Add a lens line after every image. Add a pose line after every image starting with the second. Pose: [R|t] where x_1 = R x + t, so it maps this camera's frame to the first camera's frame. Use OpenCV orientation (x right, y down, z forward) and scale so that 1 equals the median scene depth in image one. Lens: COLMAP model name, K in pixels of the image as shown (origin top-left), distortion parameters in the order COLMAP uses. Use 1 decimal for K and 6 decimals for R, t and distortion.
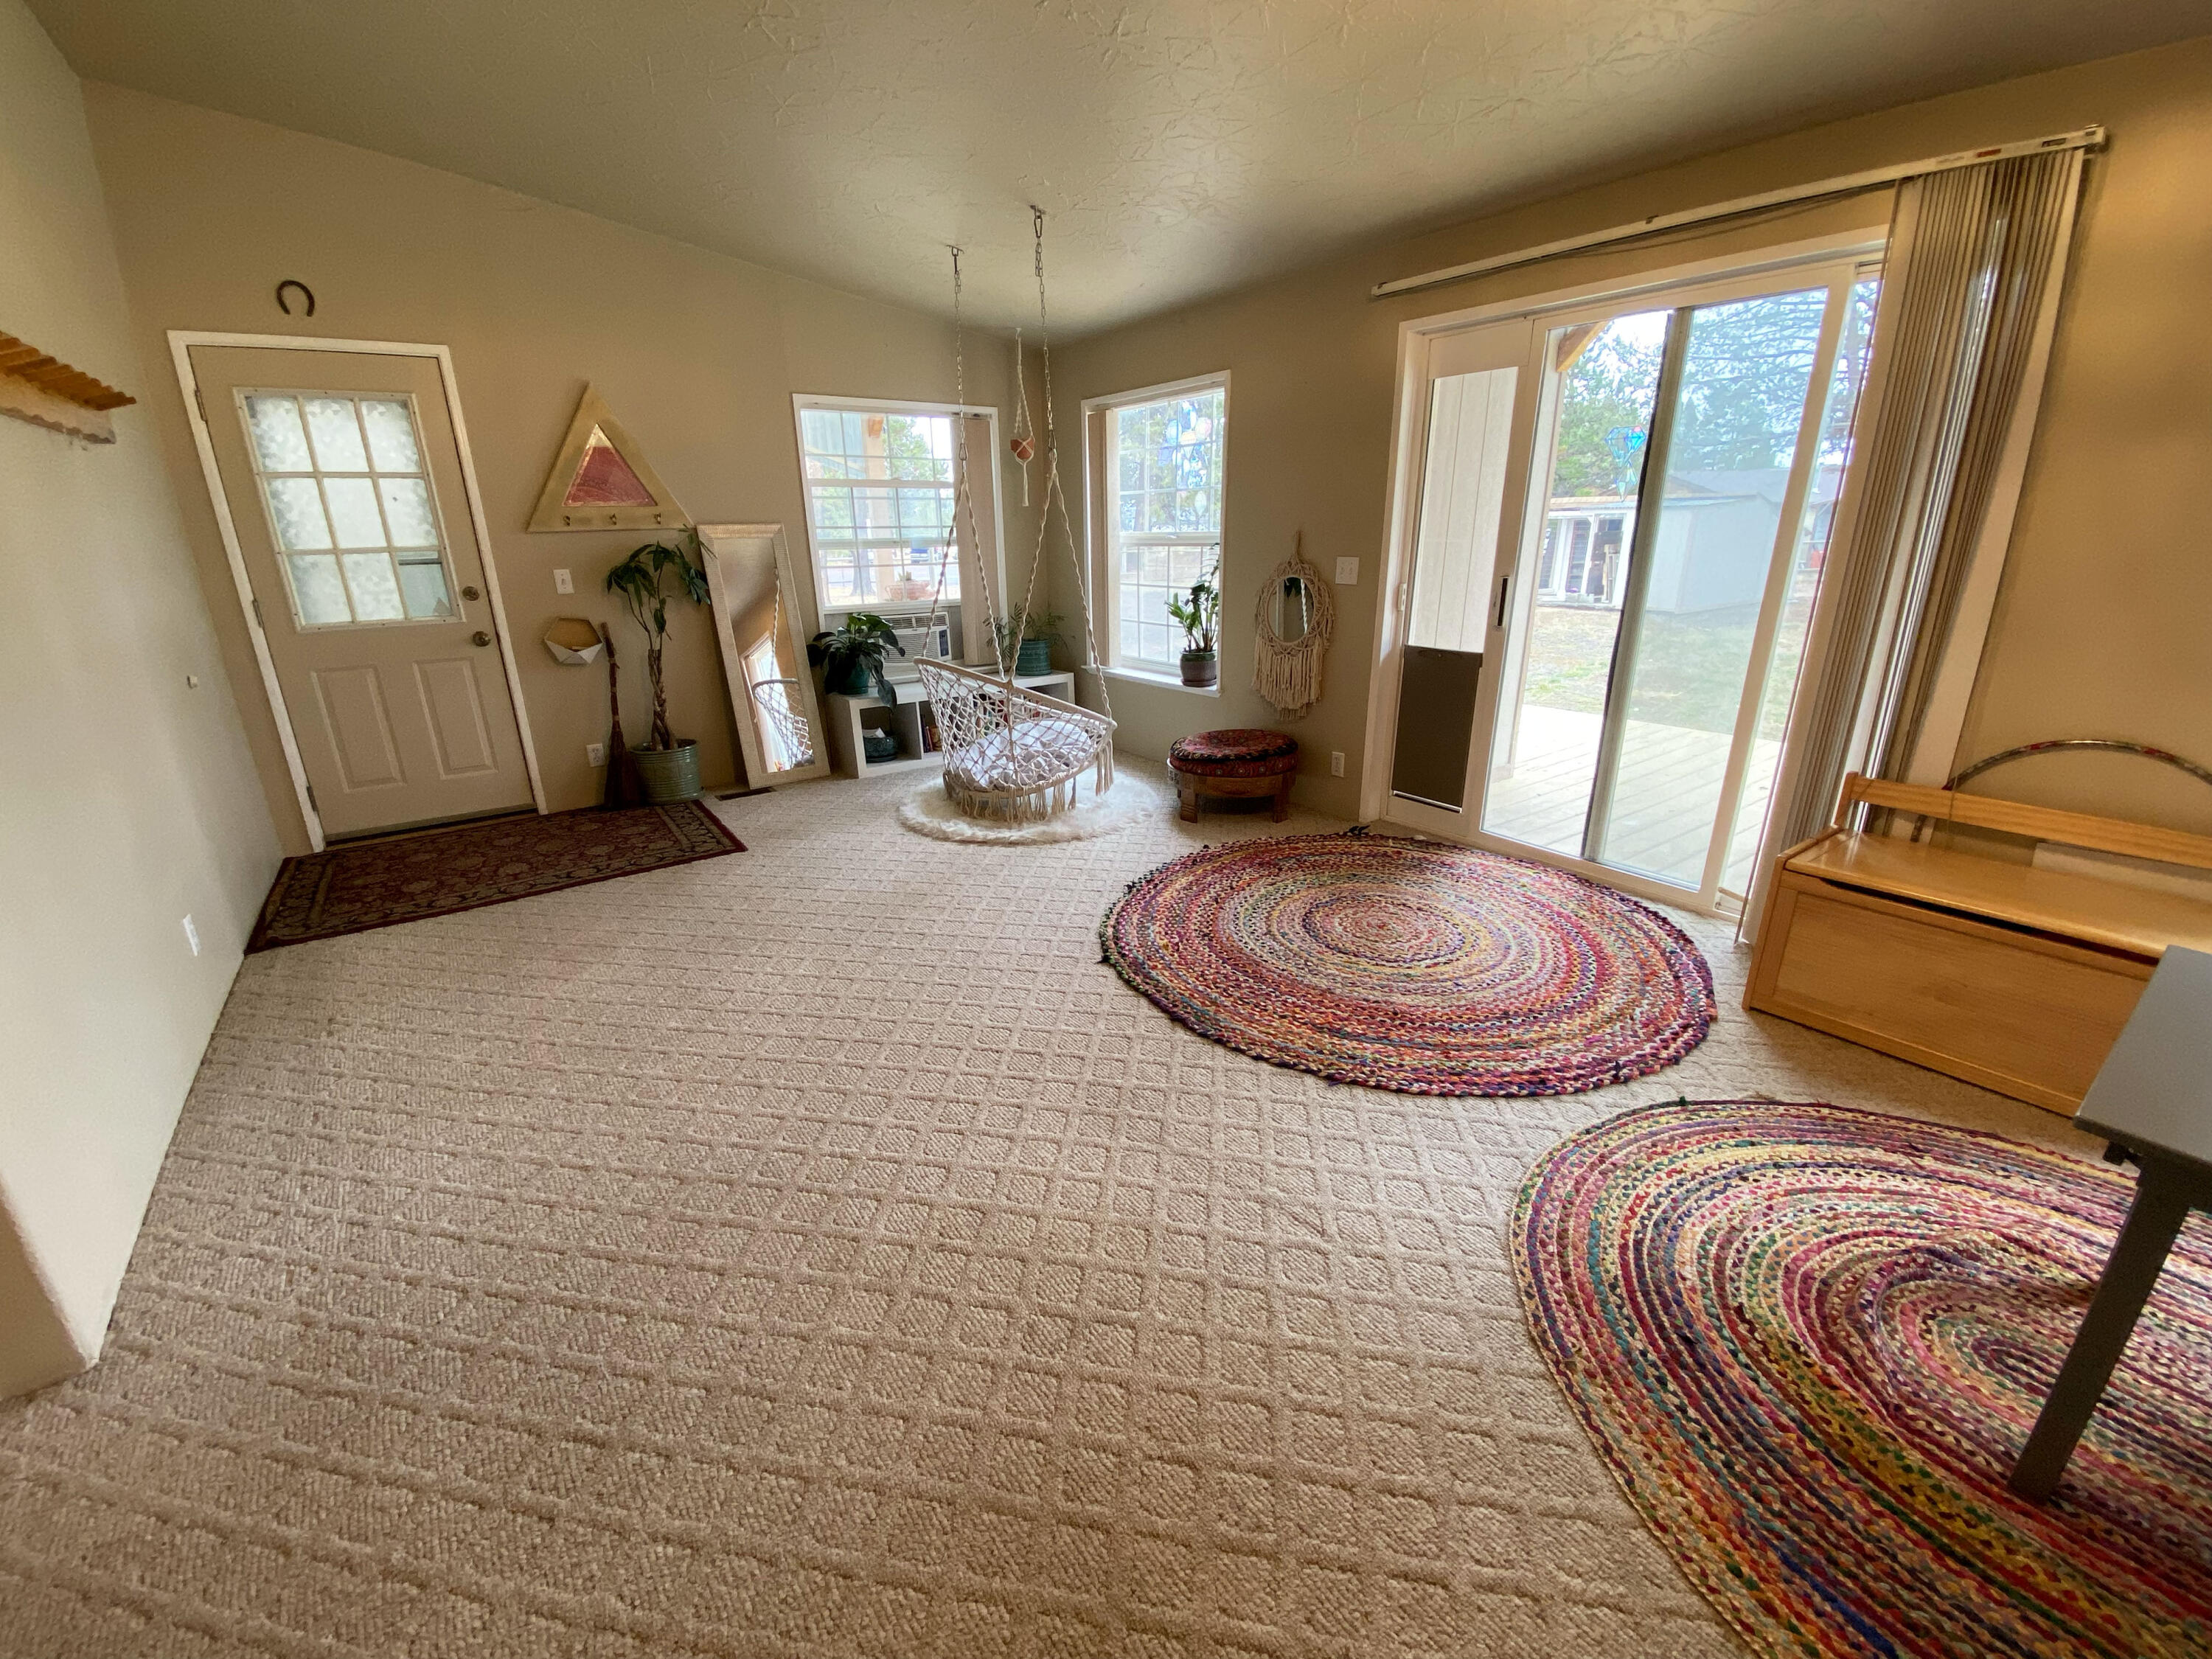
lens RADIAL K [[892.8, 0, 1082.8], [0, 892.8, 794.5], [0, 0, 1]] dist [0.004209, -0.011592]
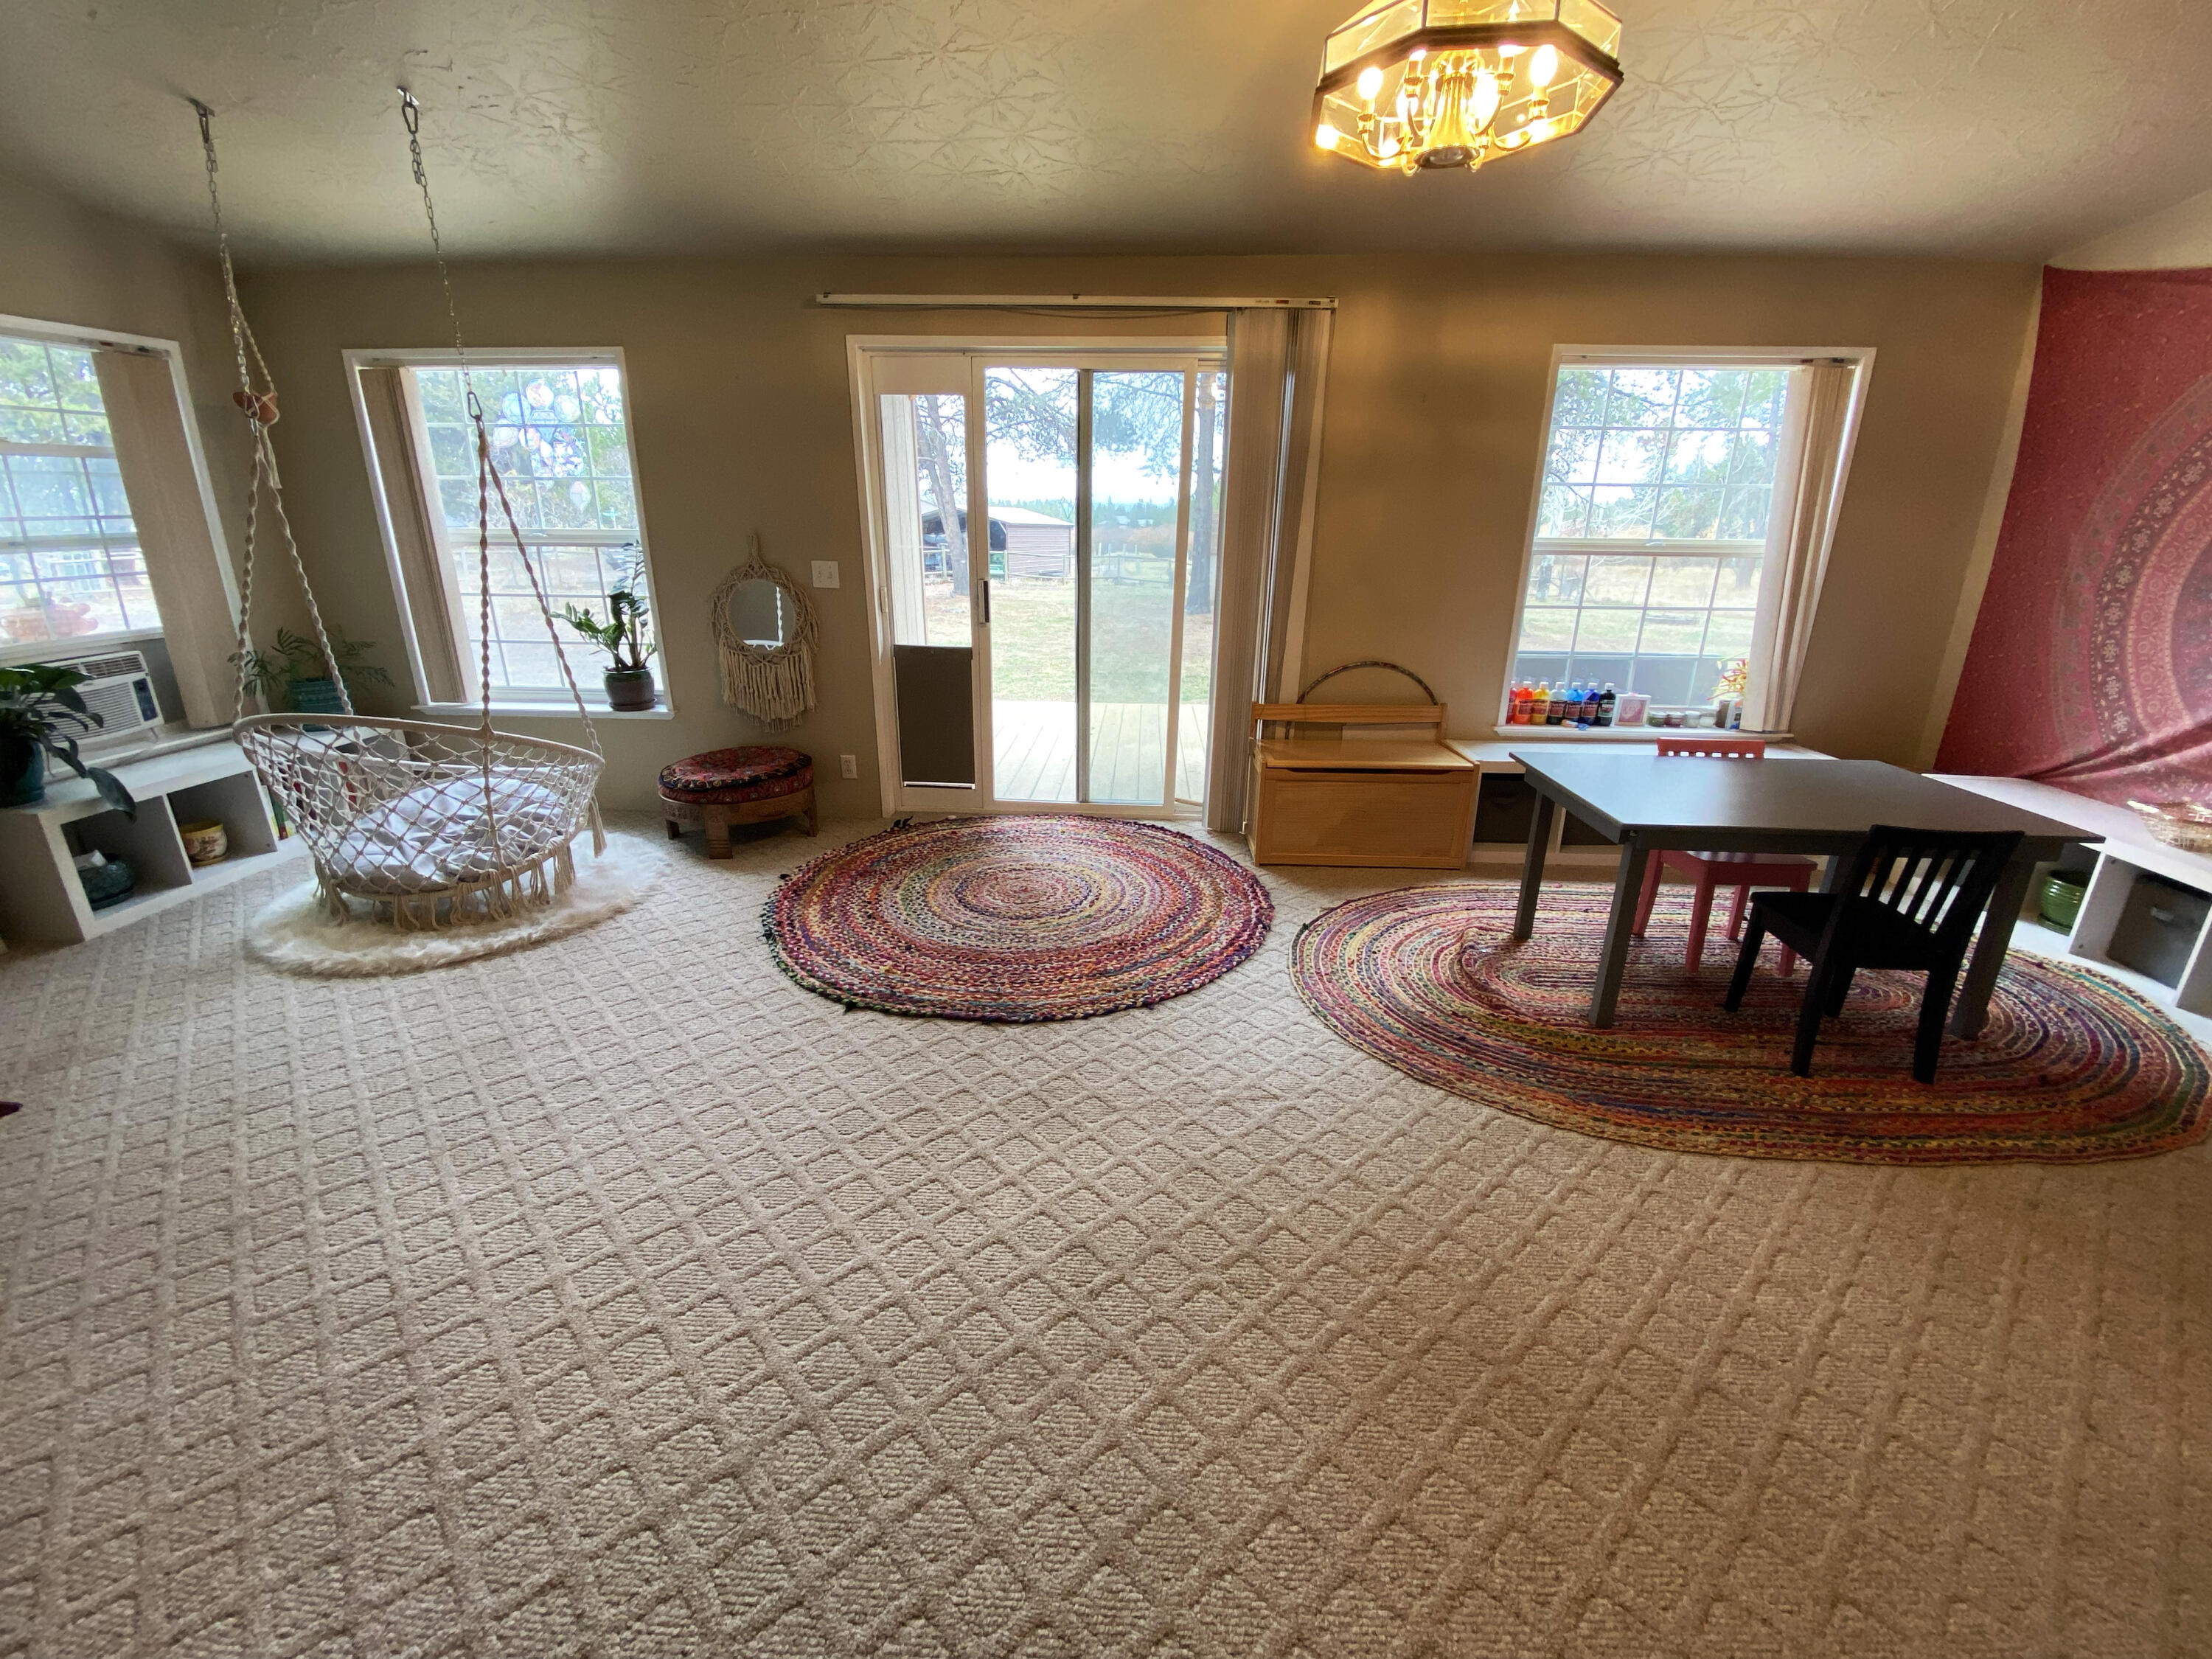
lens RADIAL K [[892.8, 0, 1098.6], [0, 892.8, 799.1], [0, 0, 1]] dist [0.004209, -0.011592]
pose [[0.625063, -0.199952, 0.754530, -0.375690], [0.200813, 0.975291, 0.092098, -0.041934], [-0.754302, 0.093952, 0.649771, 0.167122]]
